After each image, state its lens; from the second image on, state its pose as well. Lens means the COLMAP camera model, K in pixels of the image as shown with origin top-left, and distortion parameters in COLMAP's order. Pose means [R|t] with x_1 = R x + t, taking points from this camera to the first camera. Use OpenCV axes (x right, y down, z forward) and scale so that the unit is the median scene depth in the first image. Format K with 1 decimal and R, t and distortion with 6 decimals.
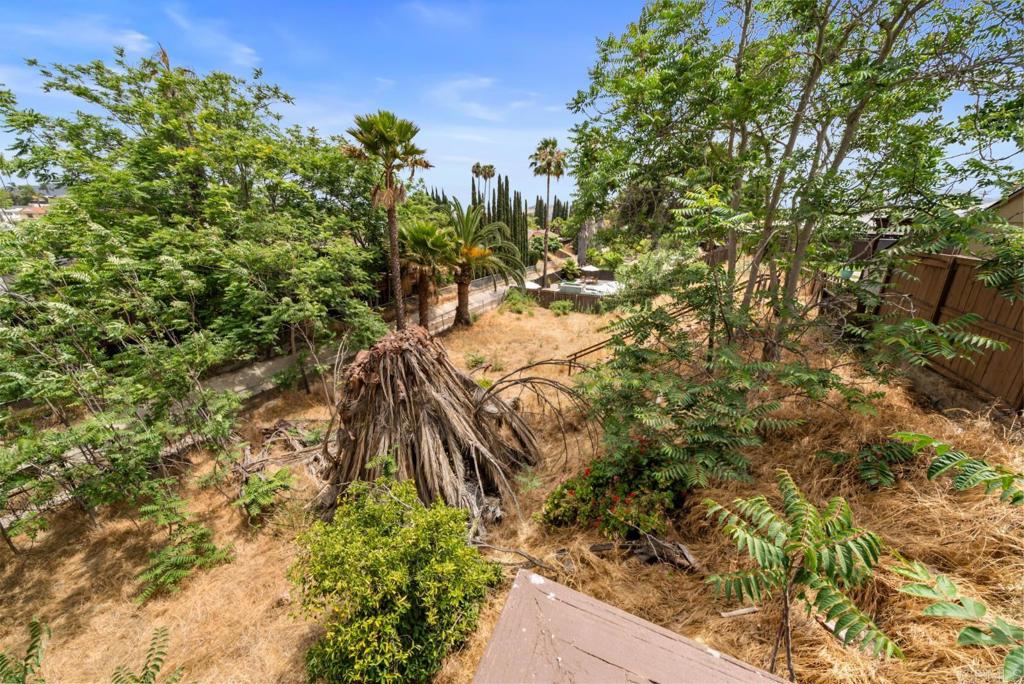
lens RADIAL K [[350.8, 0, 511.0], [0, 350.8, 346.2], [0, 0, 1]] dist [-0.007252, -0.000055]
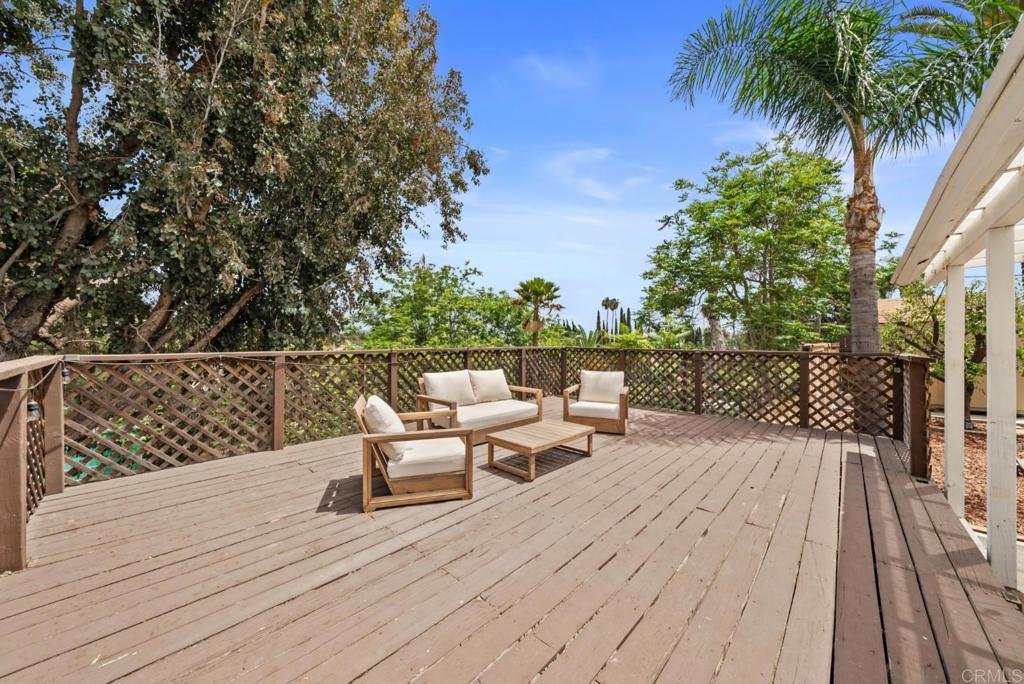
lens RADIAL K [[356.4, 0, 503.4], [0, 356.4, 345.1], [0, 0, 1]] dist [-0.007925, -0.000042]
pose [[0.928680, -0.012133, -0.370683, 0.211527], [-0.115391, 0.940407, -0.319873, 0.349330], [0.352474, 0.339834, 0.871938, -0.824393]]
